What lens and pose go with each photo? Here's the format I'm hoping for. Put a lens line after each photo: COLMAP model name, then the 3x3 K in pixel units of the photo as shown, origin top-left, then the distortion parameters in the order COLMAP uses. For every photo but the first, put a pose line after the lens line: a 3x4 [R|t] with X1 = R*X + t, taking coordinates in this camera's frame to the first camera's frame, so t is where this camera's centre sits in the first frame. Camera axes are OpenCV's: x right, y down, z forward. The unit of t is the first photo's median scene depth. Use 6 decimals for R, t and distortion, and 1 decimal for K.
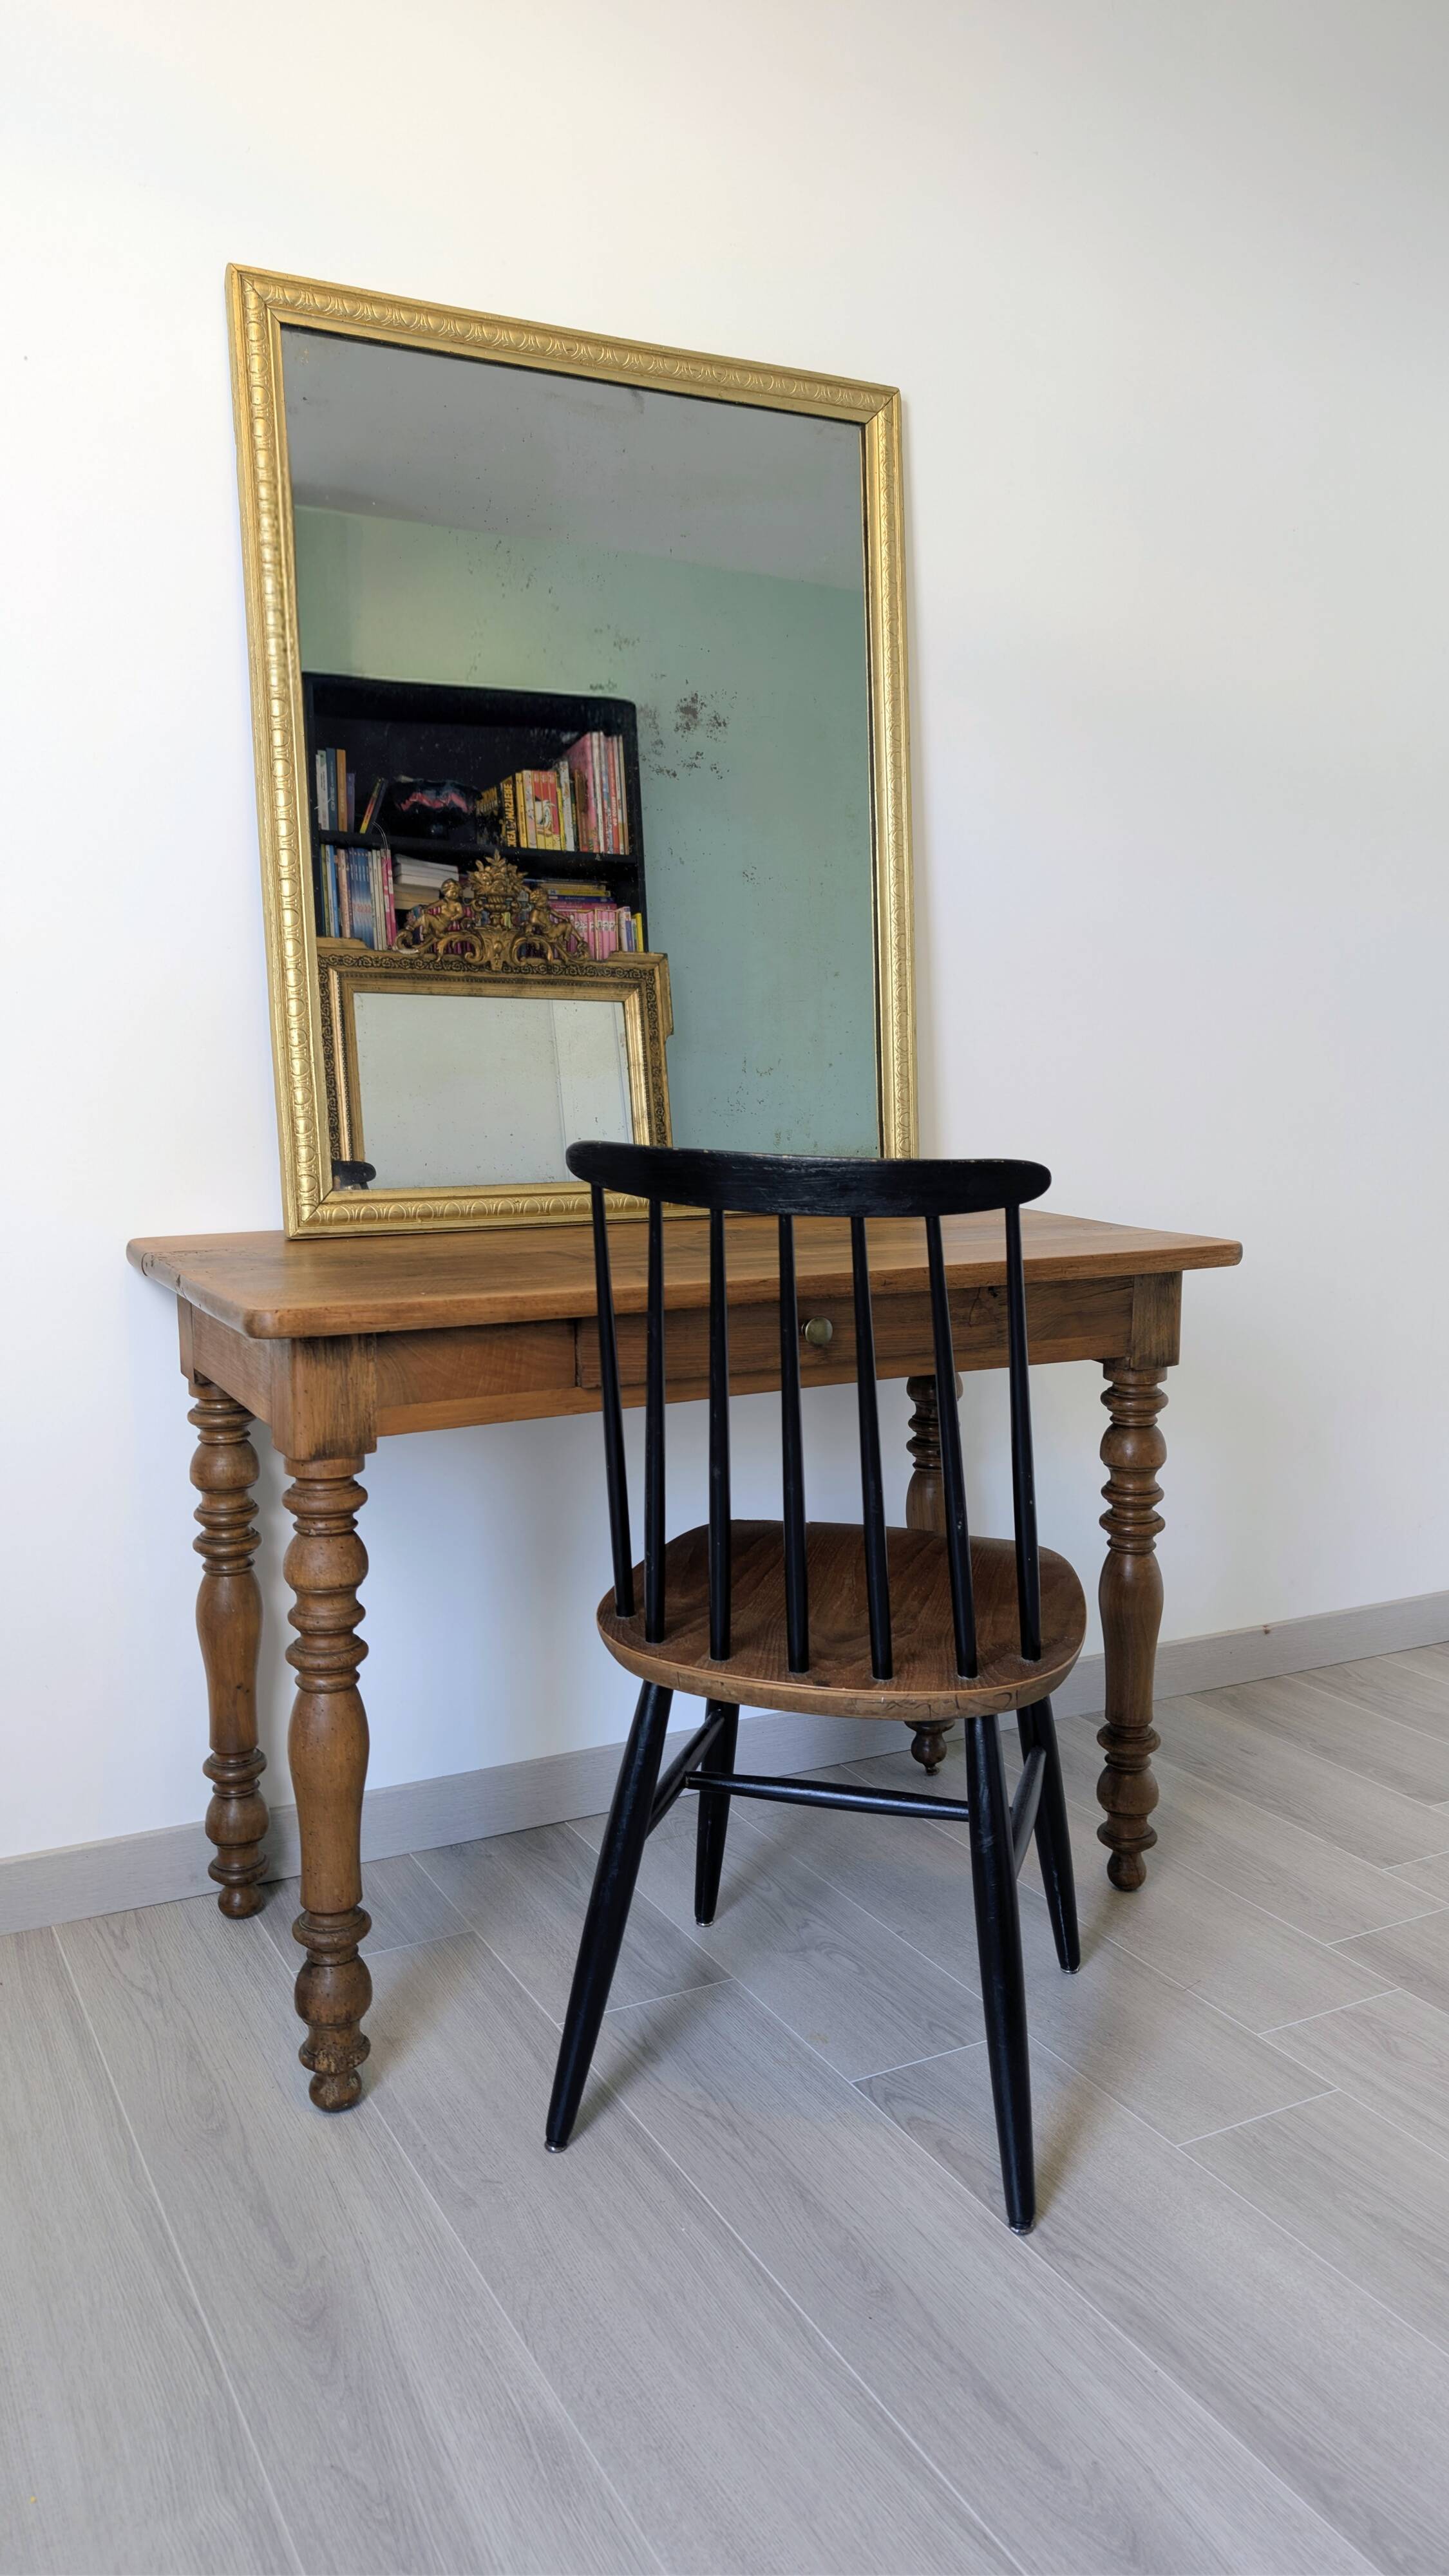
lens RADIAL K [[1900.1, 0, 729.4], [0, 1900.1, 1318.0], [0, 0, 1]] dist [0.037503, 0.001411]
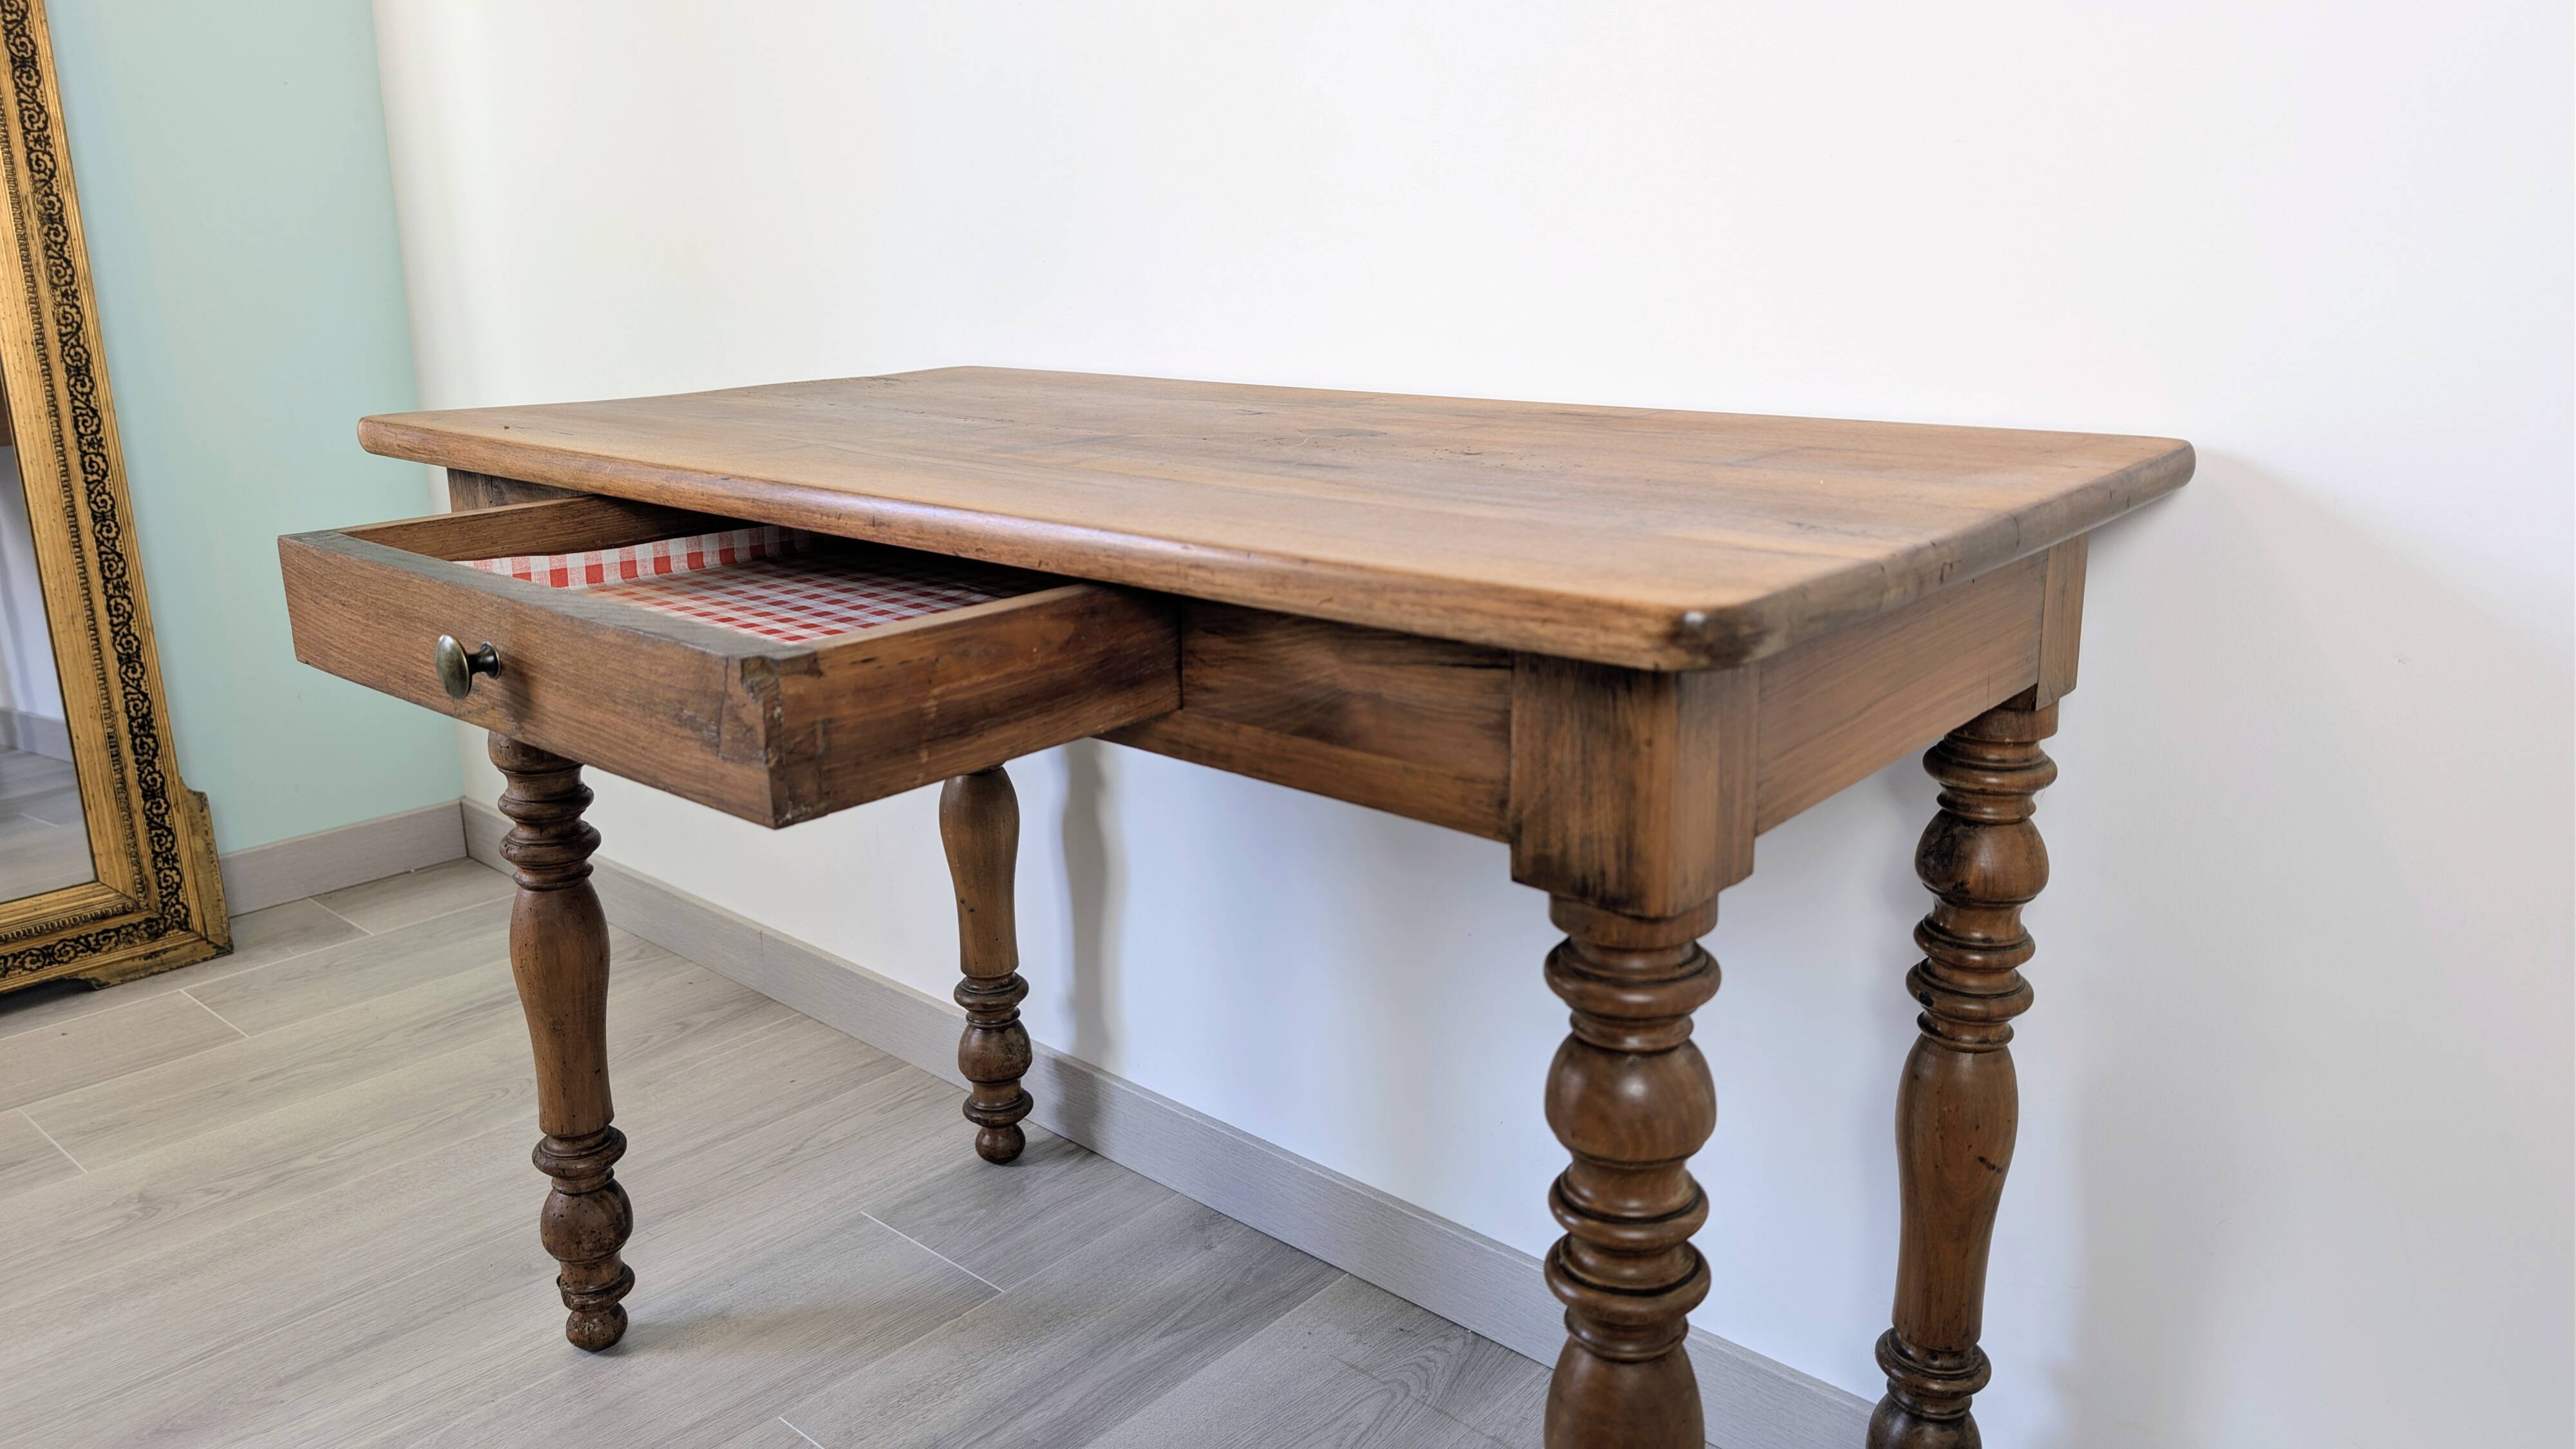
lens RADIAL K [[1822.3, 0, 1288.0], [0, 1822.3, 724.5], [0, 0, 1]] dist [0.035511, 0.000772]
pose [[0.354505, 0.237569, -0.904371, 0.506254], [-0.138468, 0.969860, 0.200494, -0.069128], [0.924745, 0.054150, 0.376716, 0.792786]]
